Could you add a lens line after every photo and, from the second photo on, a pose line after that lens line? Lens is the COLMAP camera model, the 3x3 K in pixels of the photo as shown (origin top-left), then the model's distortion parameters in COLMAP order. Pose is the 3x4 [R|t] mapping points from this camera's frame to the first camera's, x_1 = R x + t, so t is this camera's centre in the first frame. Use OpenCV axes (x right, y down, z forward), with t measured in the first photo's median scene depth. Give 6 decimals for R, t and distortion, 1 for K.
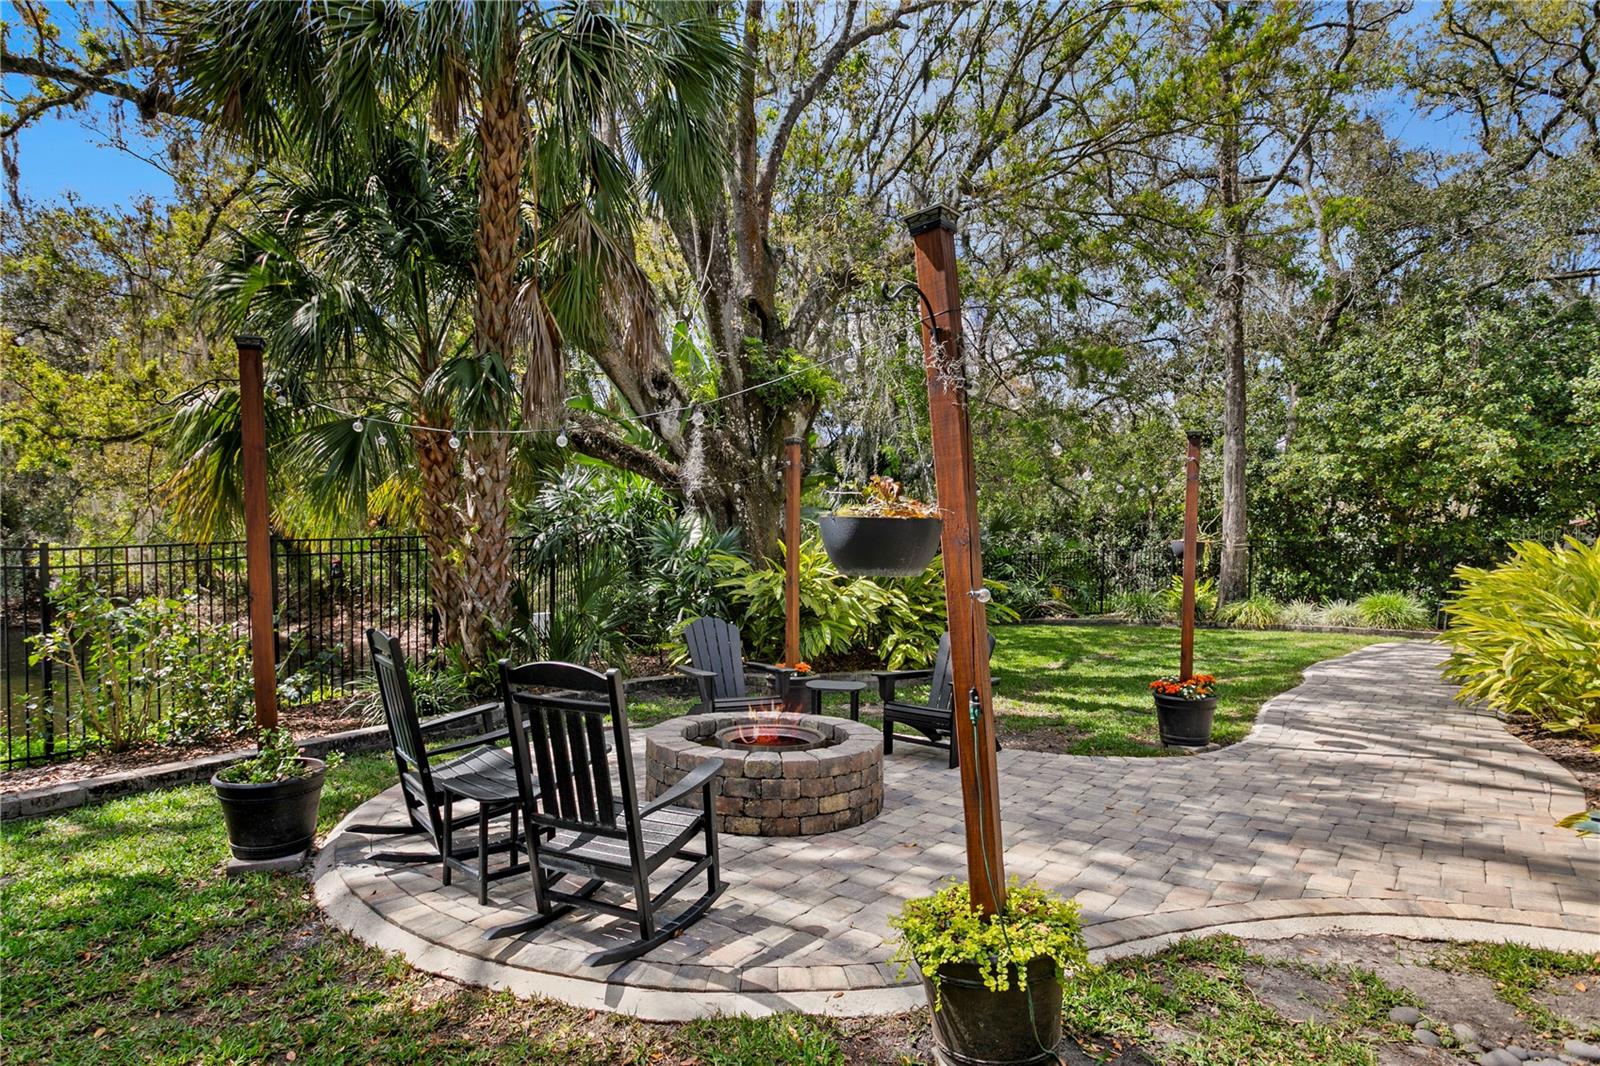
lens RADIAL K [[832.1, 0, 779.6], [0, 832.1, 525.4], [0, 0, 1]] dist [0.000274, 0.000476]
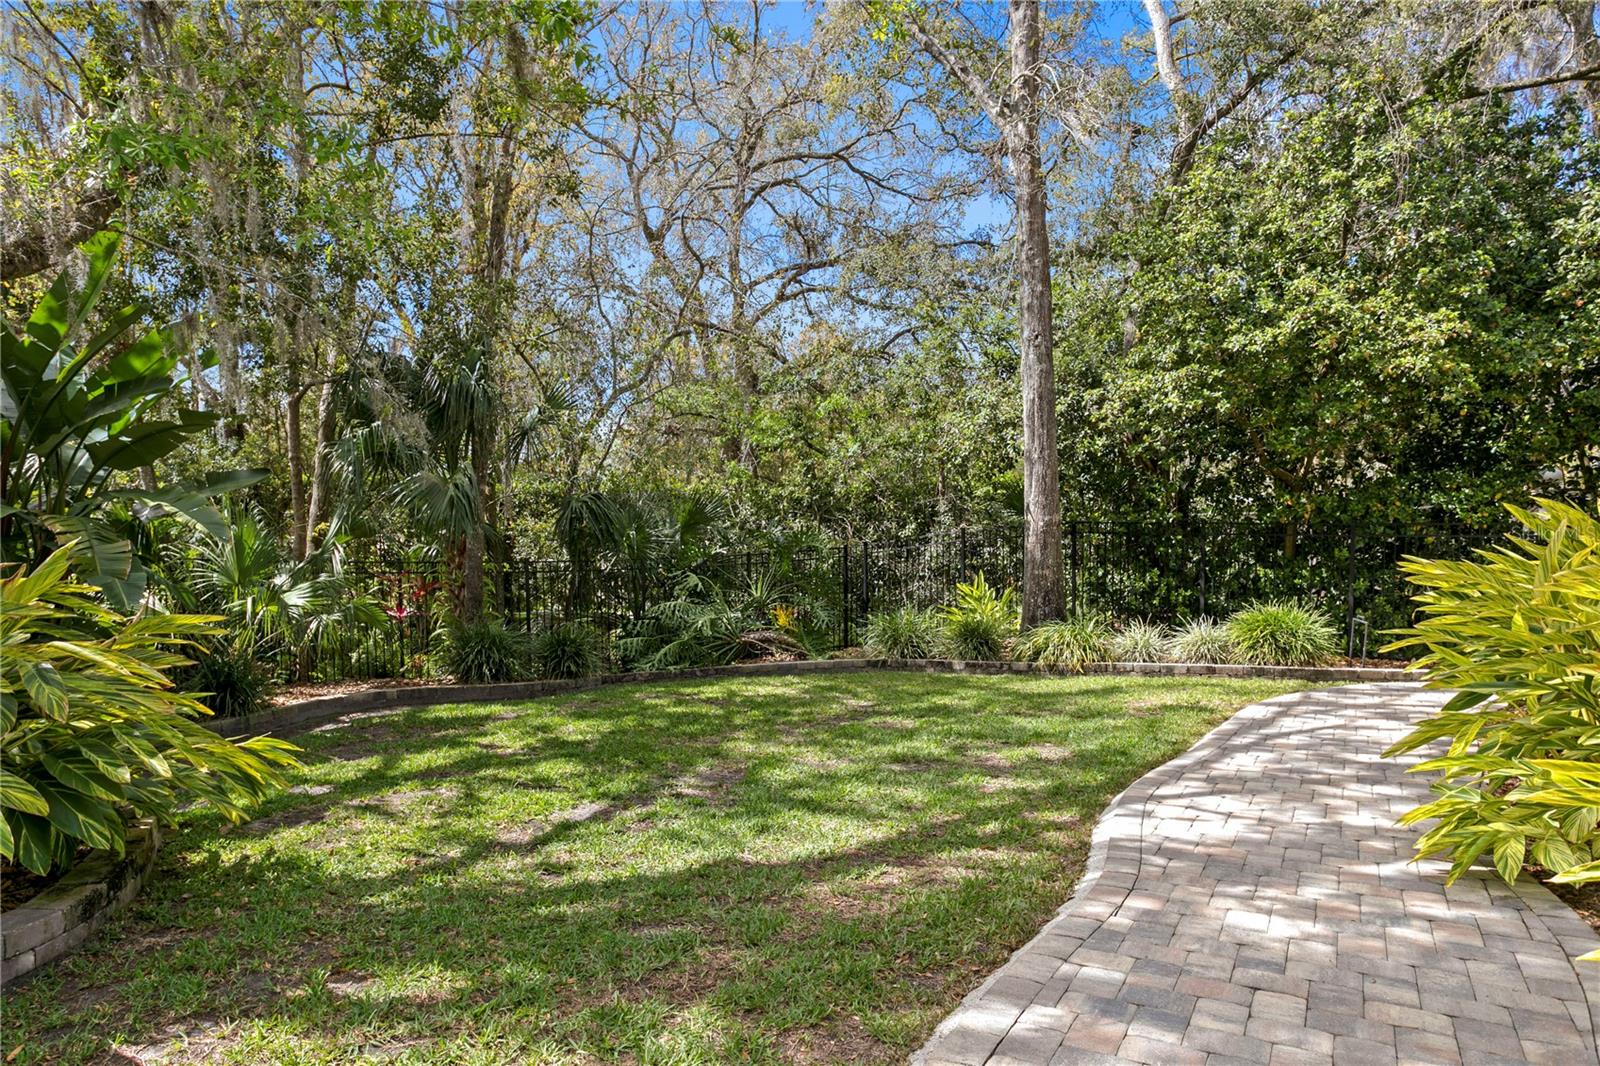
lens RADIAL K [[870.2, 0, 800.0], [0, 870.2, 533.0], [0, 0, 1]] dist [-0.035294, 0.000417]
pose [[0.990557, -0.026952, 0.134424, 0.310832], [0.026483, 0.999635, 0.005280, 0.018840], [-0.134517, -0.001670, 0.990910, 0.433014]]
